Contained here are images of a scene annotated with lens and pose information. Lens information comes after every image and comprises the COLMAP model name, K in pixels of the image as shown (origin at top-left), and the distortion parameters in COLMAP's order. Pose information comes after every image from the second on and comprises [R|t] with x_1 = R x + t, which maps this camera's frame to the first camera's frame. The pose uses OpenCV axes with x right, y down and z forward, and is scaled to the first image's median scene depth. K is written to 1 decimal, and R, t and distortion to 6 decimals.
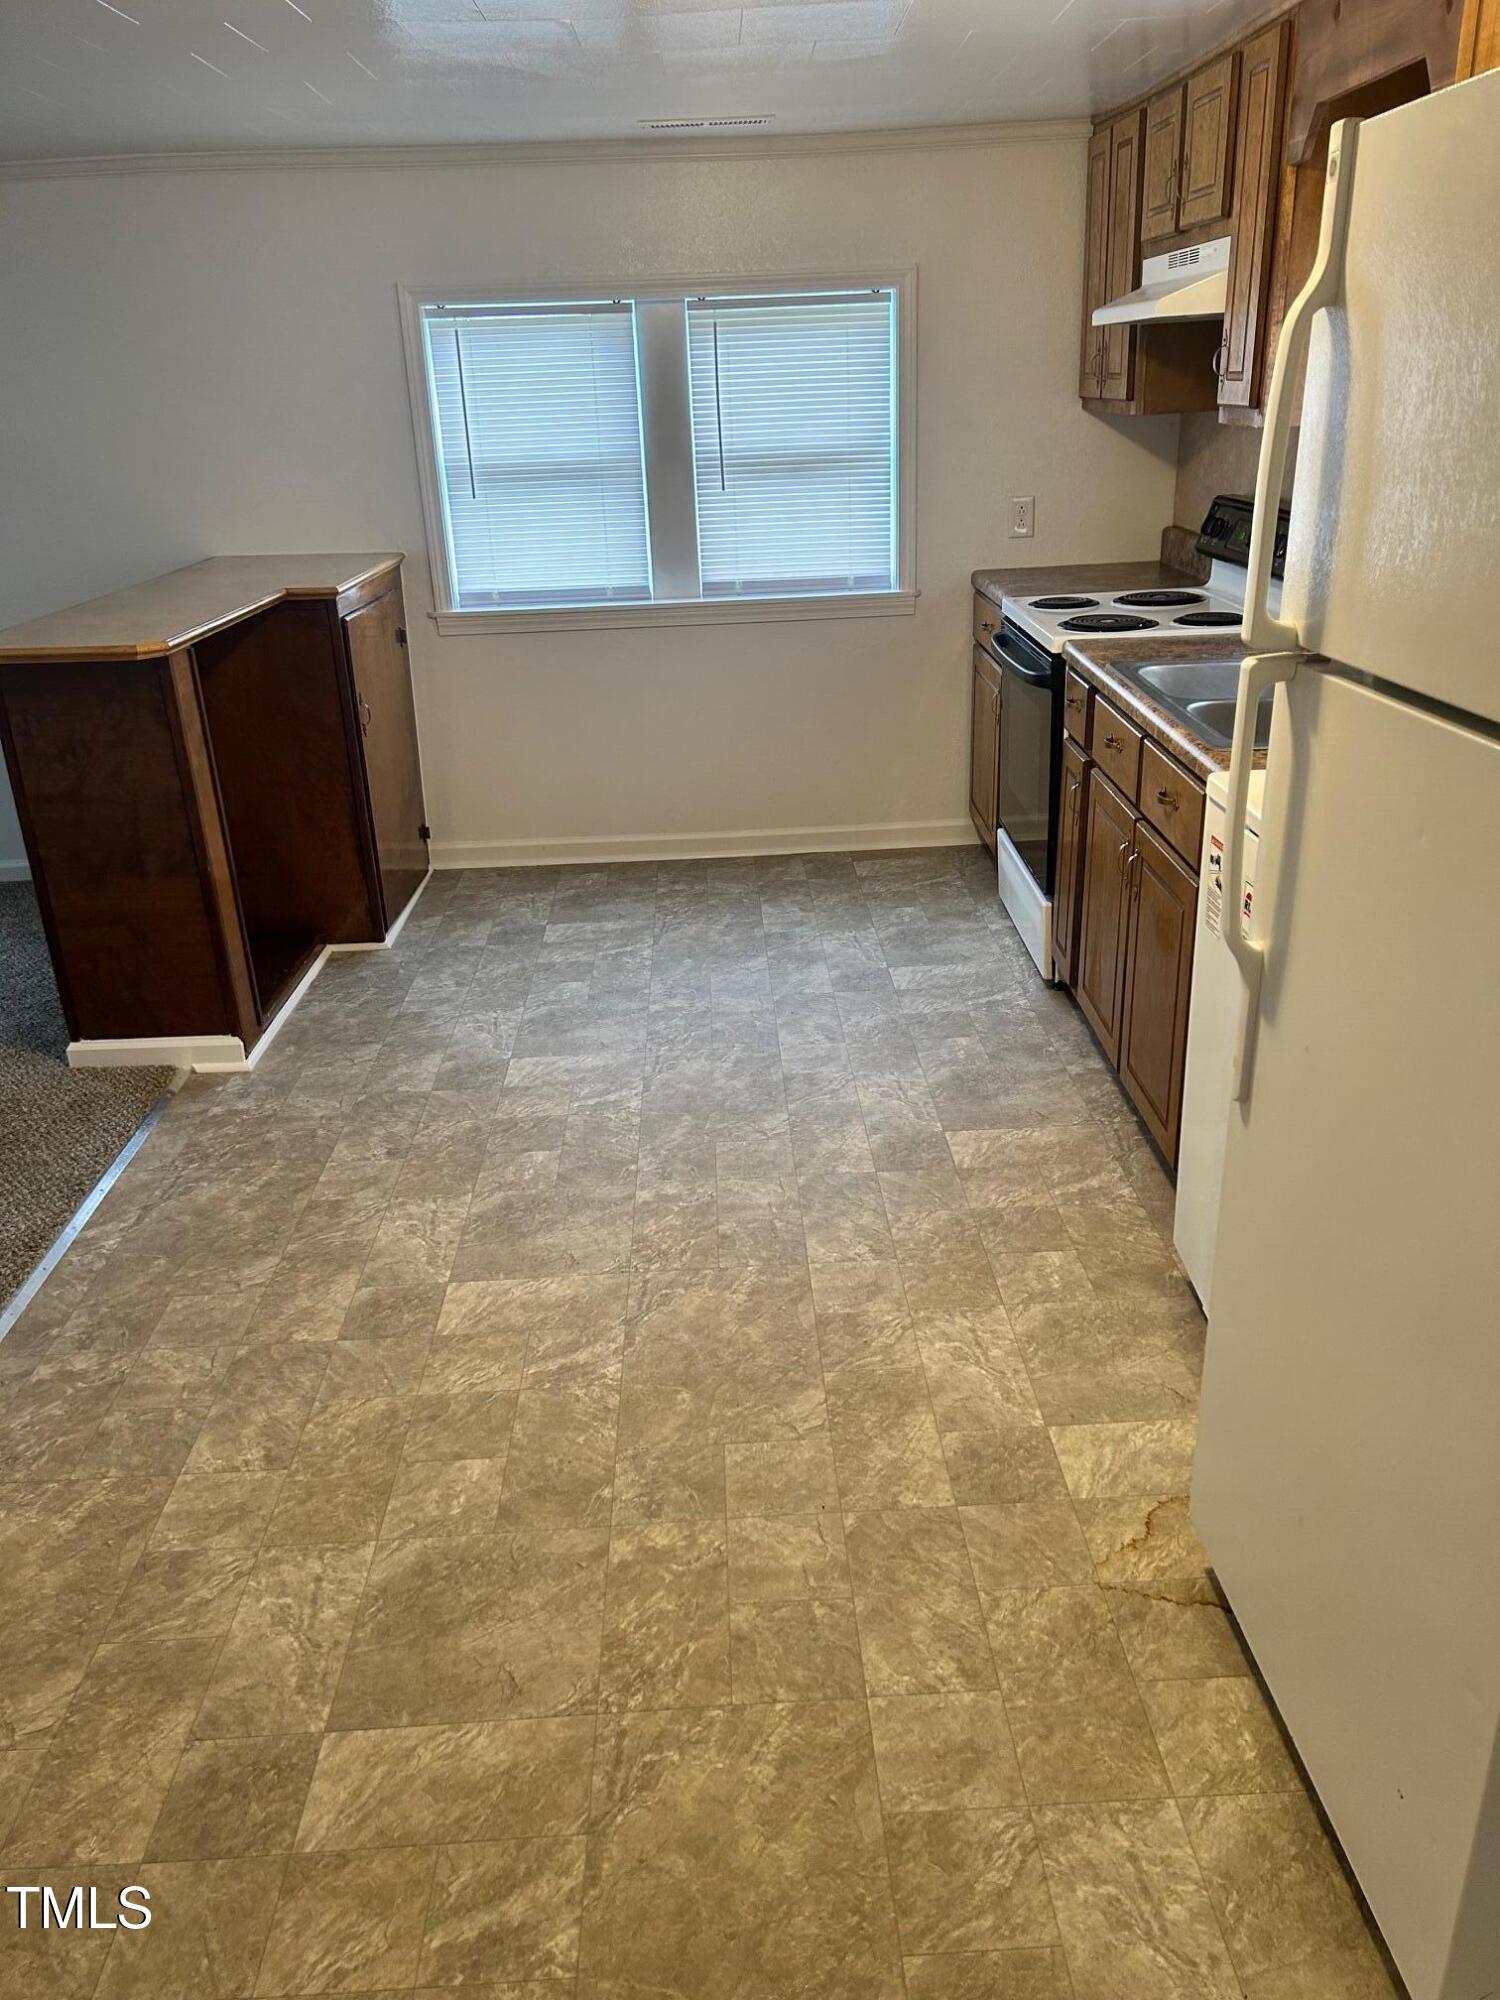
lens RADIAL K [[1504.5, 0, 735.8], [0, 1504.5, 999.9], [0, 0, 1]] dist [0.007194, 0.003765]
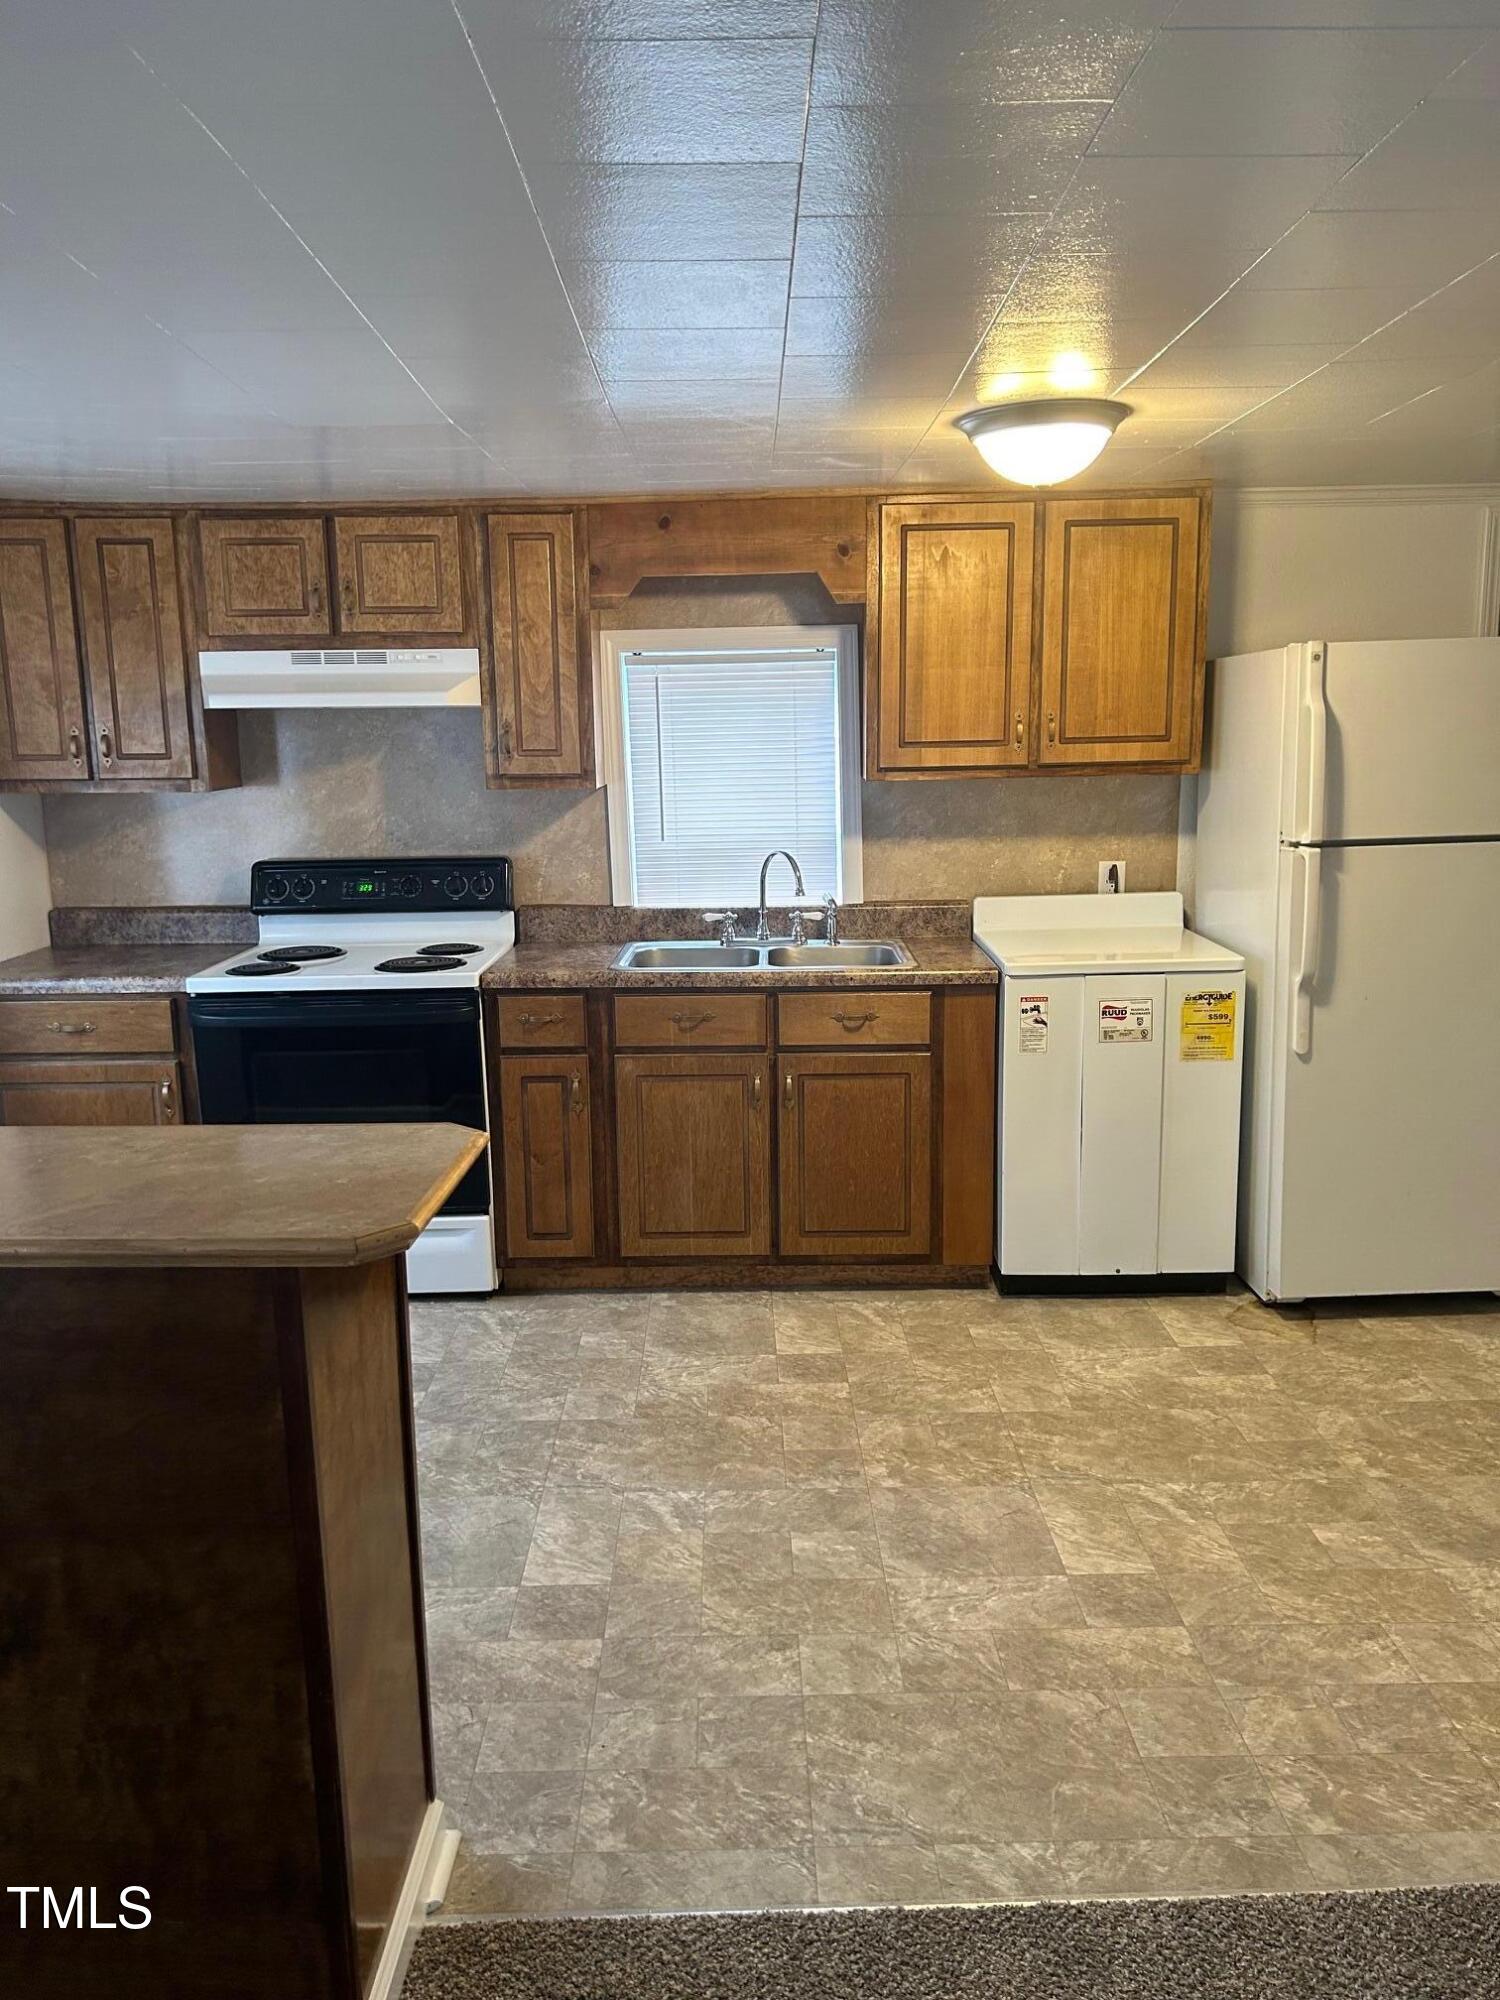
lens RADIAL K [[1529.4, 0, 746.9], [0, 1529.4, 1001.3], [0, 0, 1]] dist [0.006939, -0.001849]
pose [[0.024738, -0.152971, 0.987921, -1.148580], [0.395668, 0.909025, 0.130847, -0.376057], [-0.918061, 0.387652, 0.083013, 0.971525]]
